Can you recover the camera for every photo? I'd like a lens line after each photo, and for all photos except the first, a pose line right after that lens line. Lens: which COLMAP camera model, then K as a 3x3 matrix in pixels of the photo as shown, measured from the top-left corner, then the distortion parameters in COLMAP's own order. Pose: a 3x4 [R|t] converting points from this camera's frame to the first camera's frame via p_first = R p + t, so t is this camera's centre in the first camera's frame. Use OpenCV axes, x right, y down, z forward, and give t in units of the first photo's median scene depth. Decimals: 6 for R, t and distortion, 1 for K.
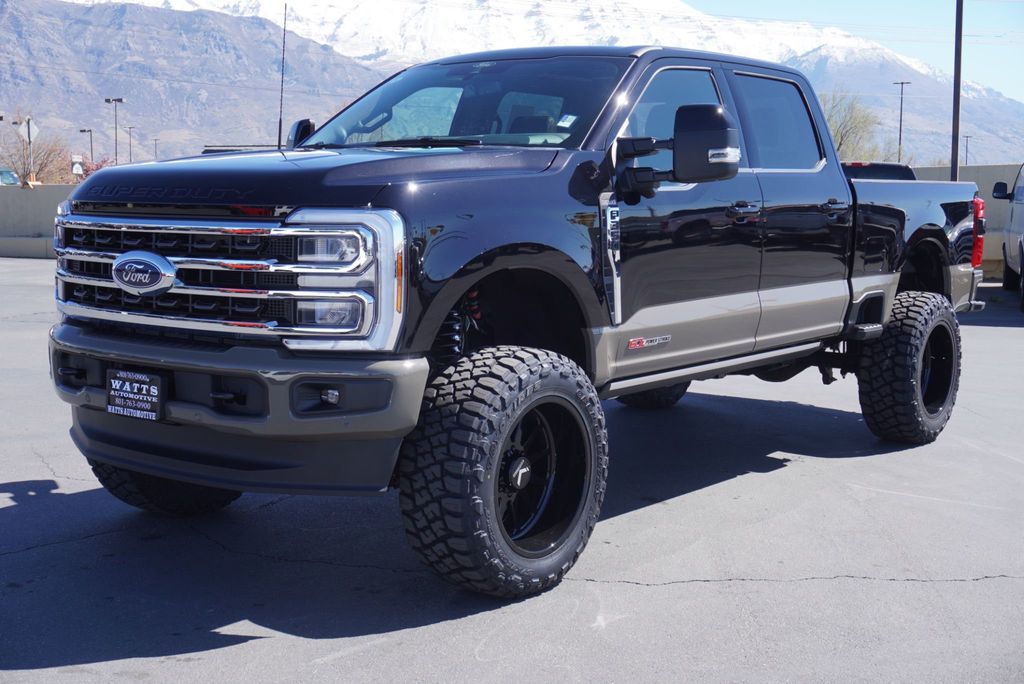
lens RADIAL K [[1326.4, 0, 513.3], [0, 1326.4, 339.0], [0, 0, 1]] dist [0.019207, 0.000000]
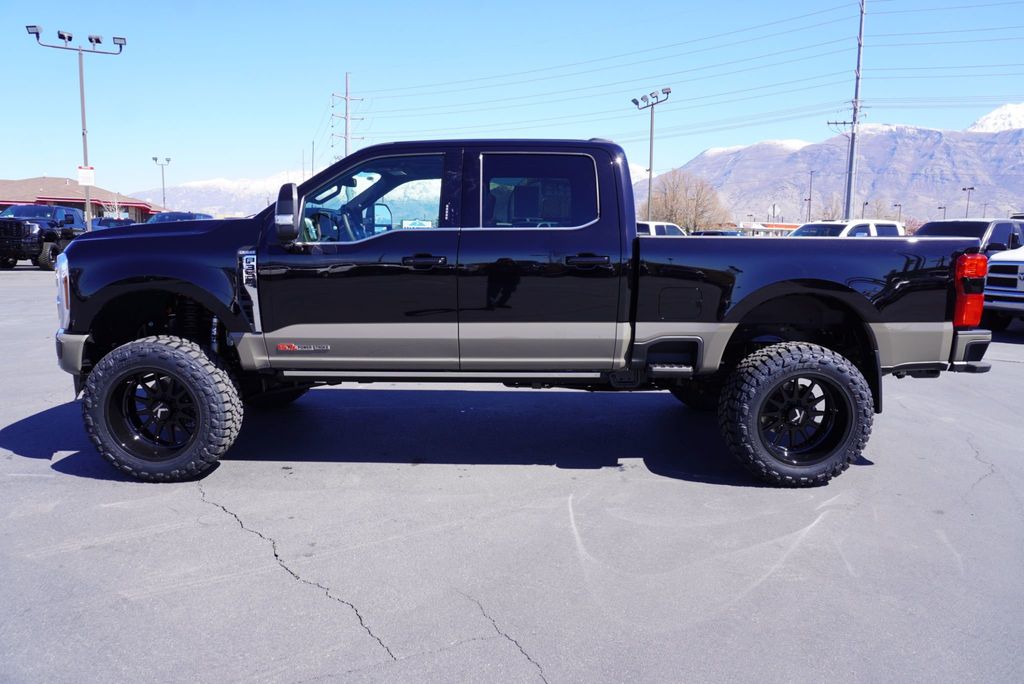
lens RADIAL K [[679.7, 0, 512.7], [0, 679.7, 339.7], [0, 0, 1]] dist [-0.034216, 0.027214]
pose [[0.614228, 0.114502, -0.780777, 0.982358], [-0.089254, 0.993148, 0.075431, -0.098953], [0.784065, 0.023356, 0.620239, 0.840637]]
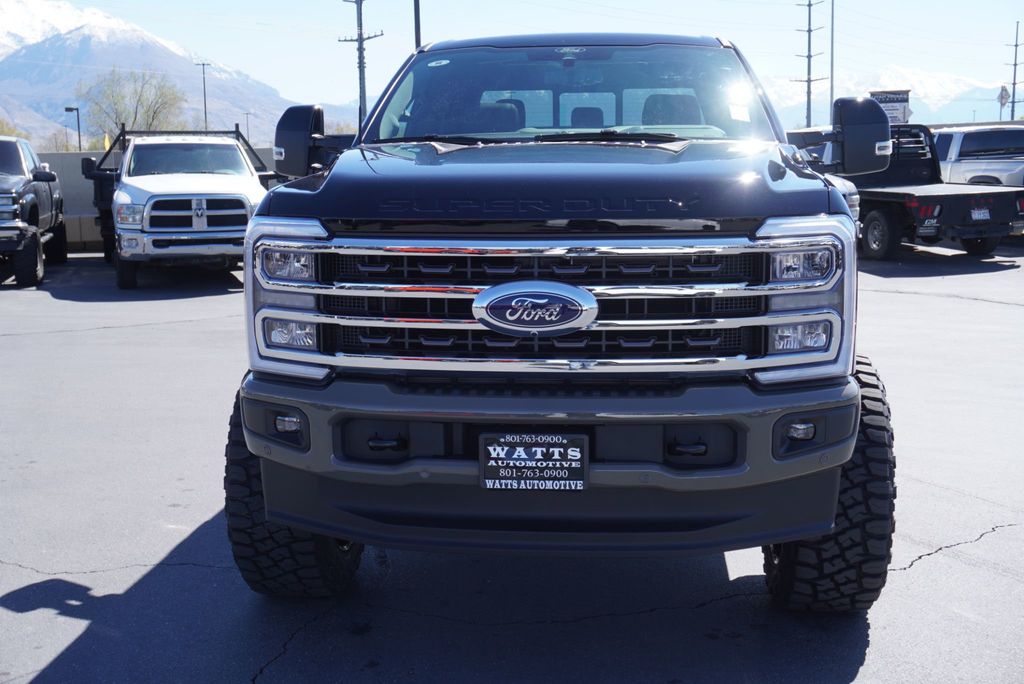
lens RADIAL K [[1181.0, 0, 536.4], [0, 1181.0, 348.8], [0, 0, 1]] dist [0.037549, 0.000000]
pose [[0.840240, -0.099945, 0.532924, -0.650761], [0.075697, 0.994862, 0.067228, -0.072508], [-0.536905, -0.016147, 0.843488, 0.400461]]
